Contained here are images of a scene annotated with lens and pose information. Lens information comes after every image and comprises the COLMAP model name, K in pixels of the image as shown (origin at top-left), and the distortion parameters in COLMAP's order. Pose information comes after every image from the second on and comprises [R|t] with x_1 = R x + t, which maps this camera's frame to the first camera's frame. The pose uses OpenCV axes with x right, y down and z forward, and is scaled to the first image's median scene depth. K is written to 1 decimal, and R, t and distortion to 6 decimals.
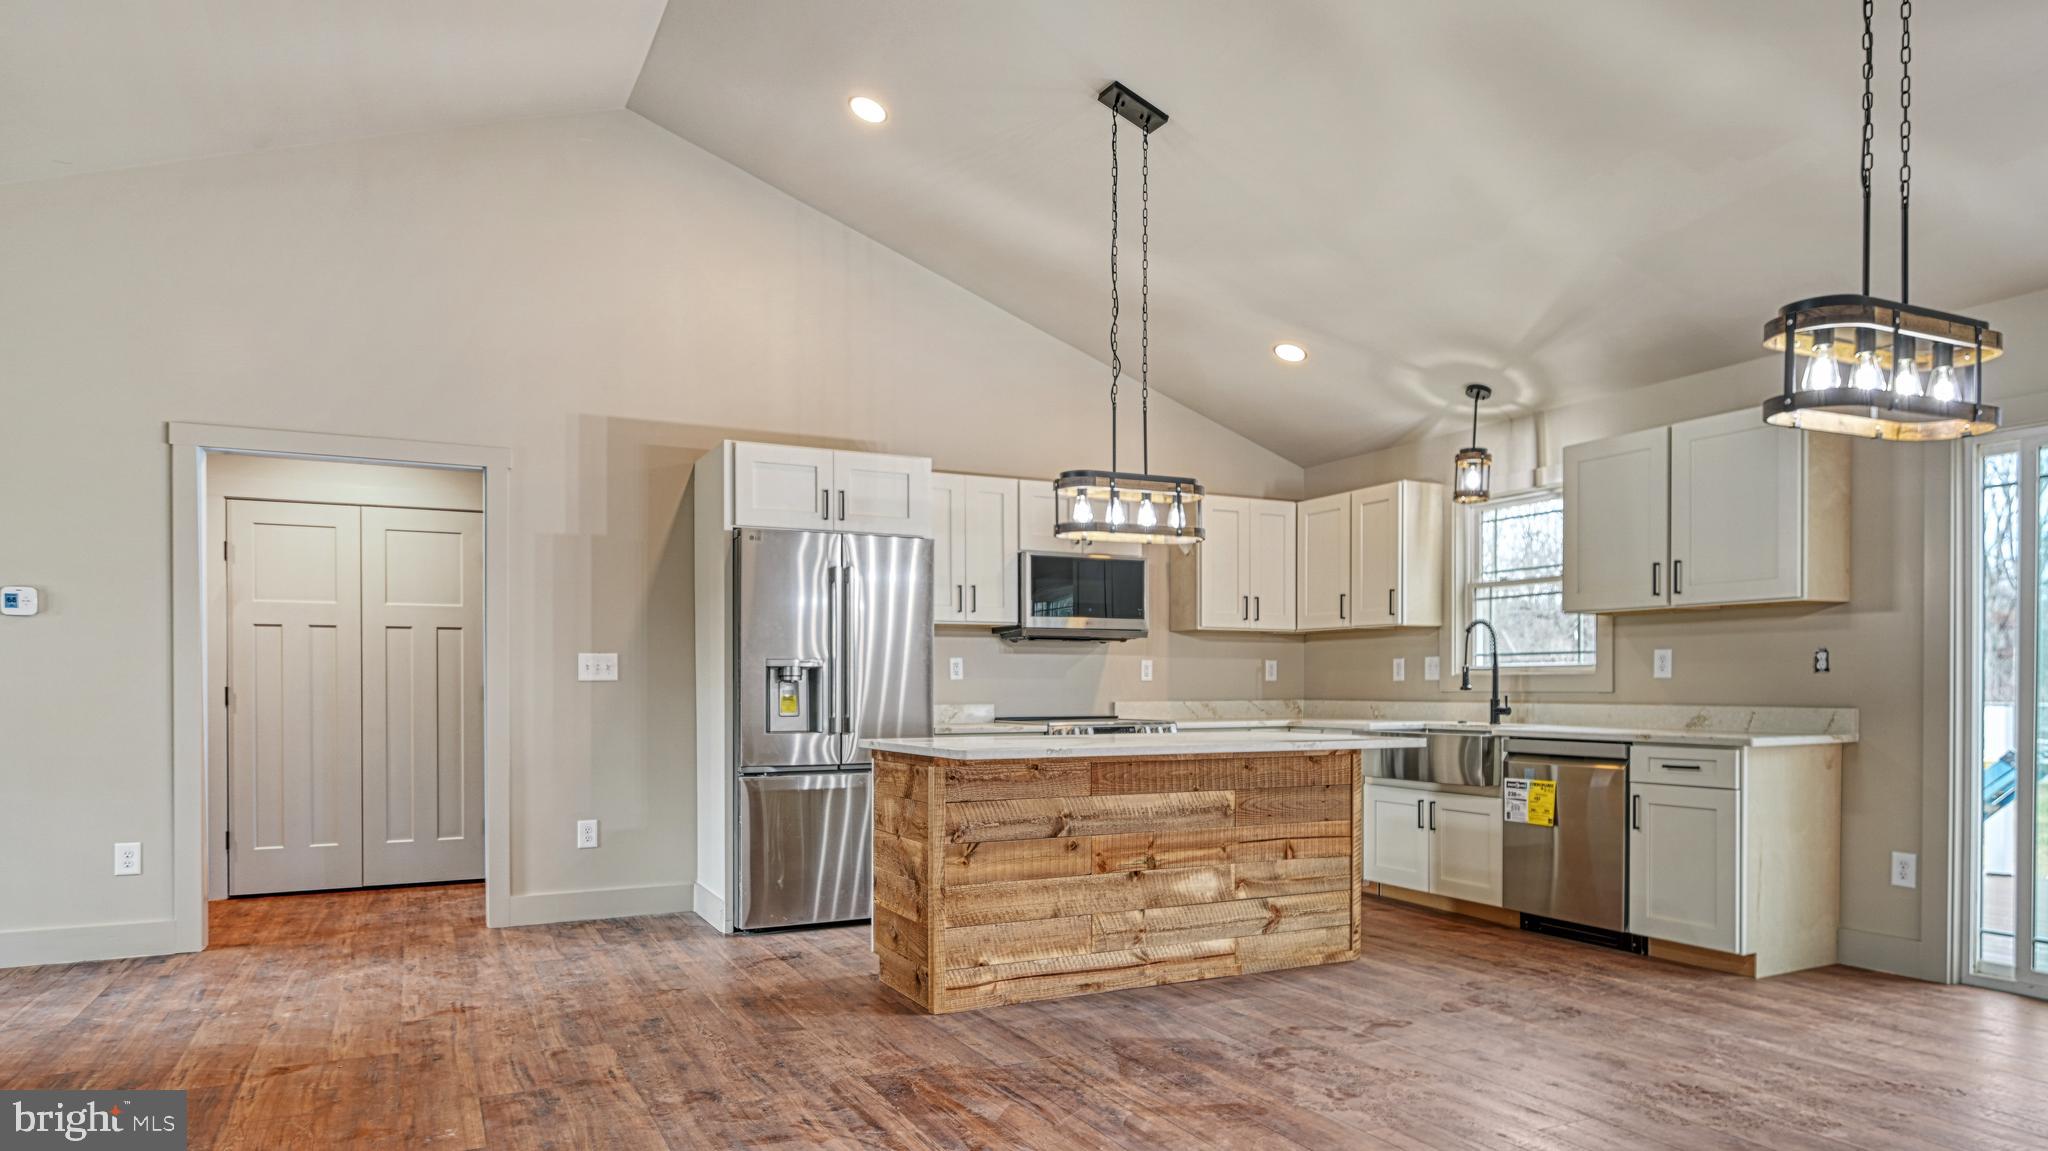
lens RADIAL K [[1212.3, 0, 1017.5], [0, 1212.3, 693.5], [0, 0, 1]] dist [0.001963, 0.000587]
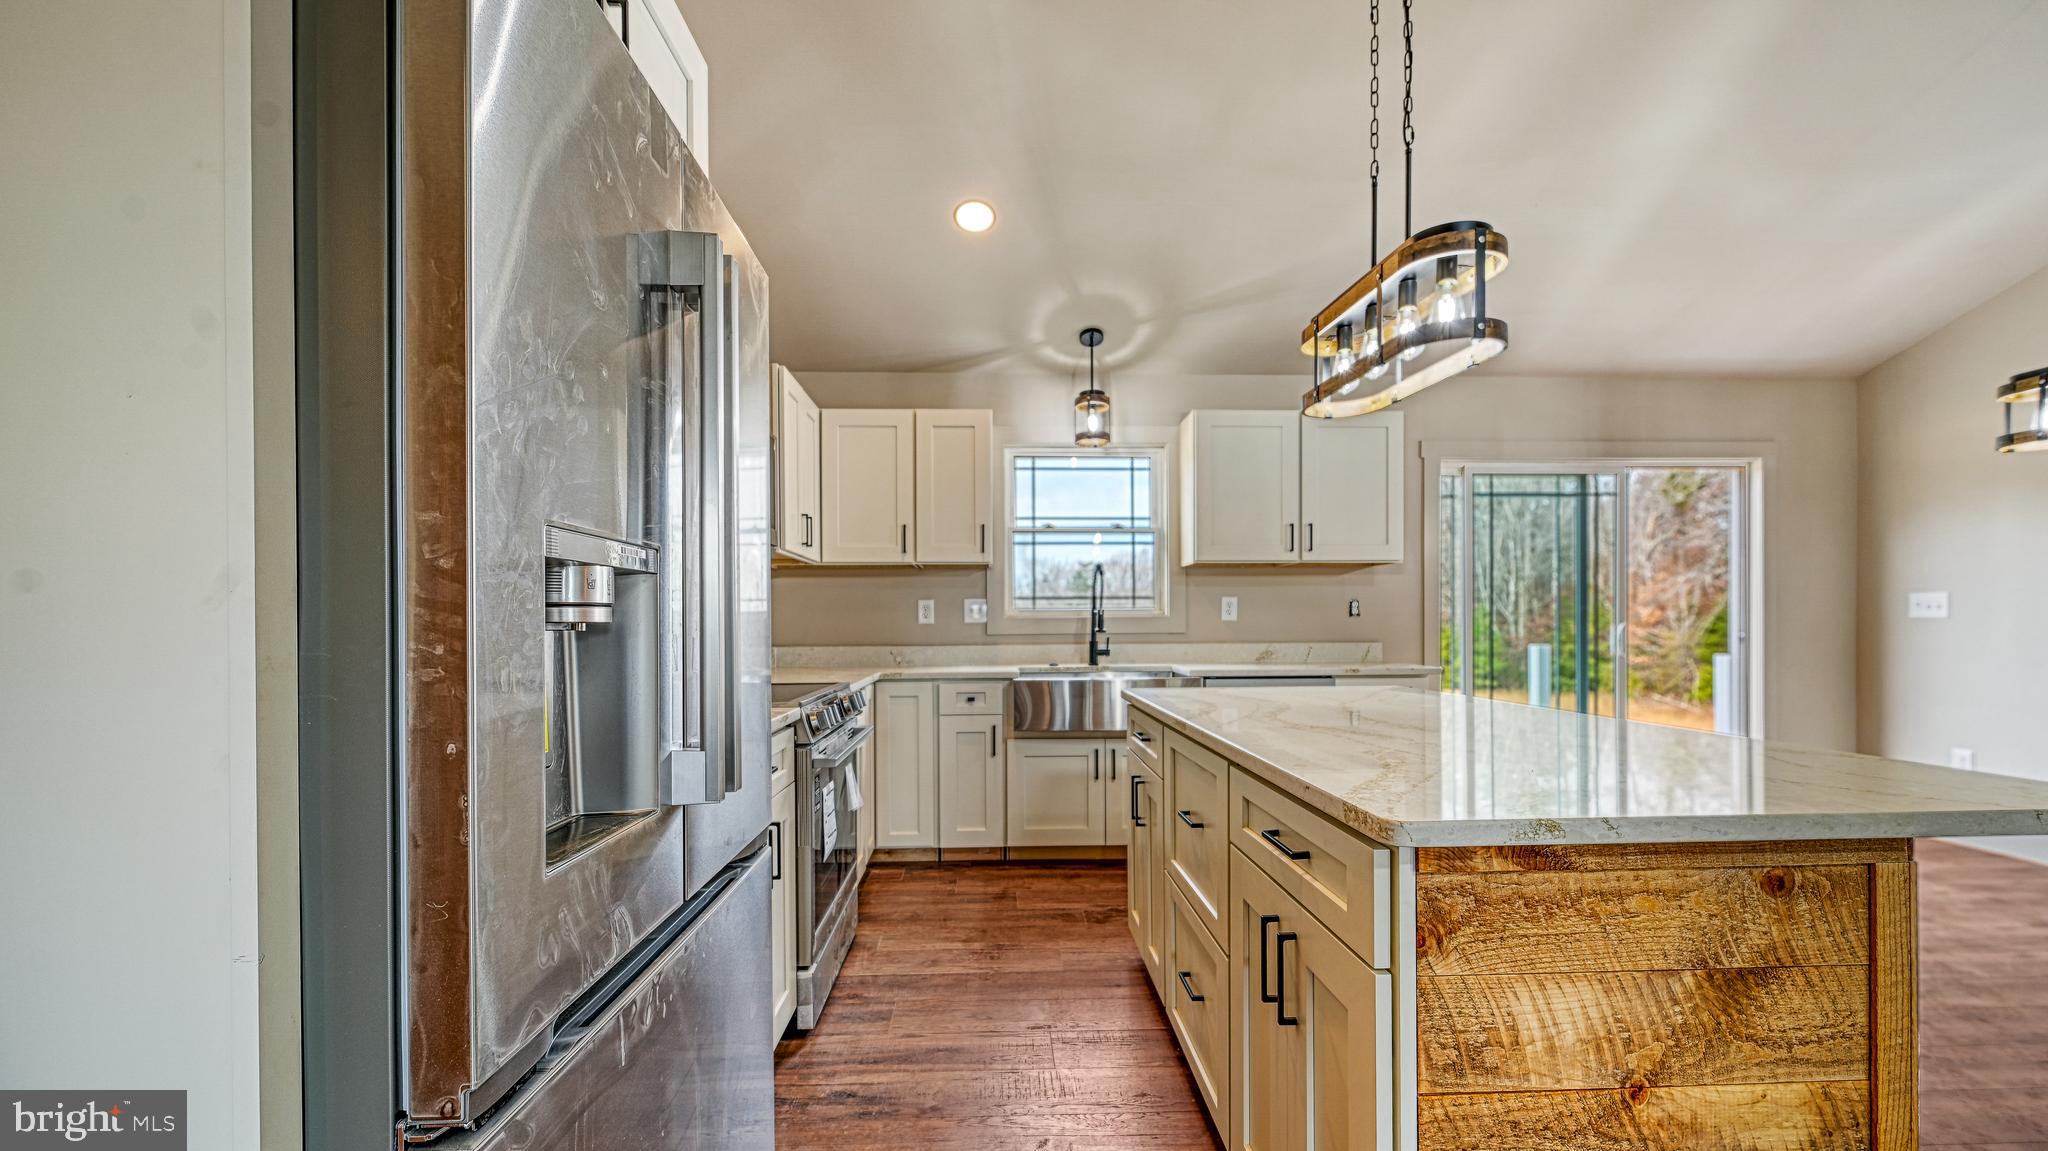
lens RADIAL K [[827.4, 0, 1020.2], [0, 827.4, 627.3], [0, 0, 1]] dist [-0.001694, -0.000153]
pose [[0.419280, -0.005448, 0.907841, -0.314120], [0.011509, 0.999934, 0.000685, -0.009719], [-0.907784, 0.010161, 0.419315, 0.886064]]
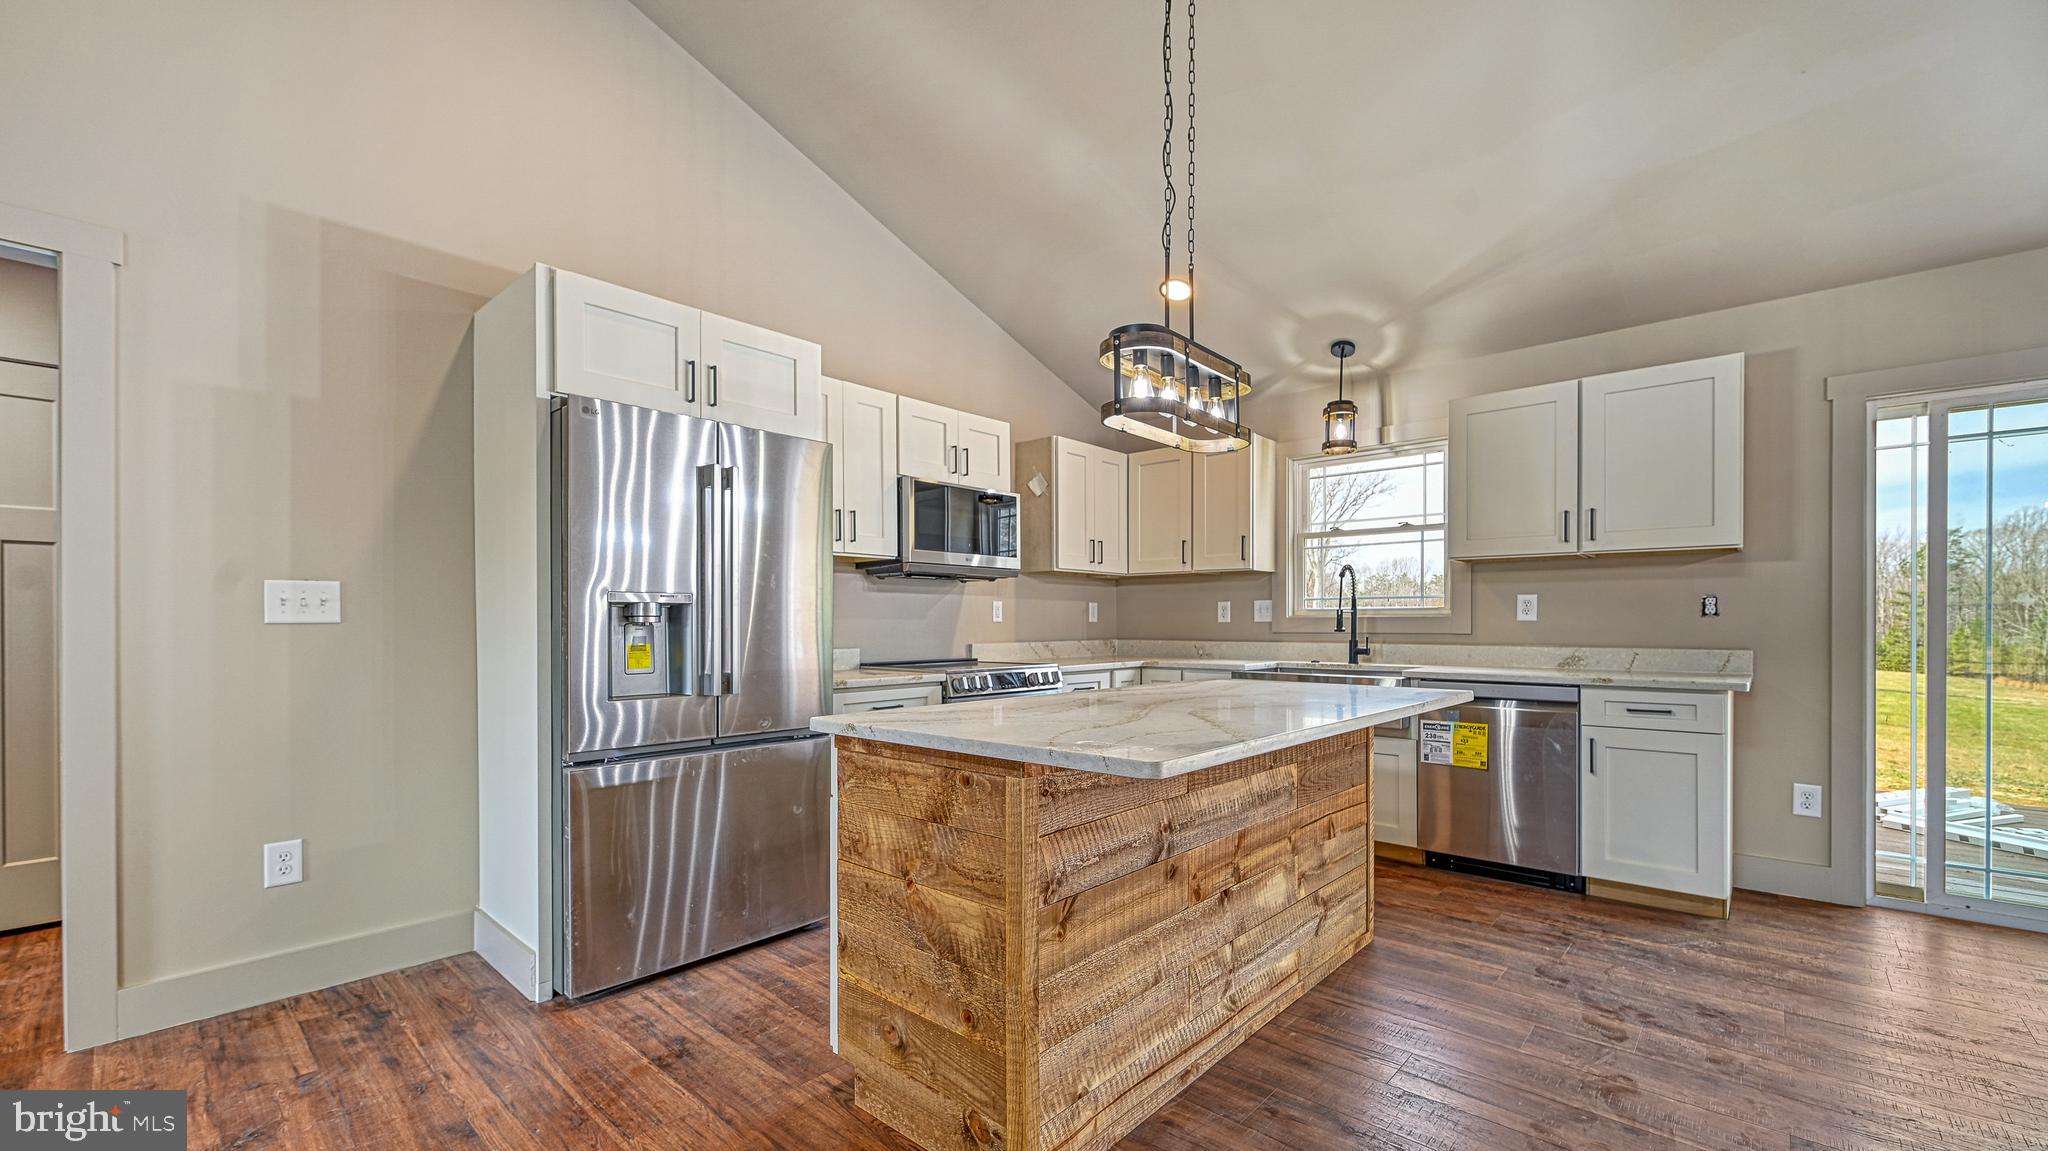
lens RADIAL K [[827.4, 0, 1020.2], [0, 827.4, 627.3], [0, 0, 1]] dist [-0.001694, -0.000153]
pose [[0.932778, -0.001457, 0.360448, -0.163669], [0.001837, 0.999998, -0.000711, -0.007776], [-0.360446, 0.001326, 0.932779, 0.498234]]
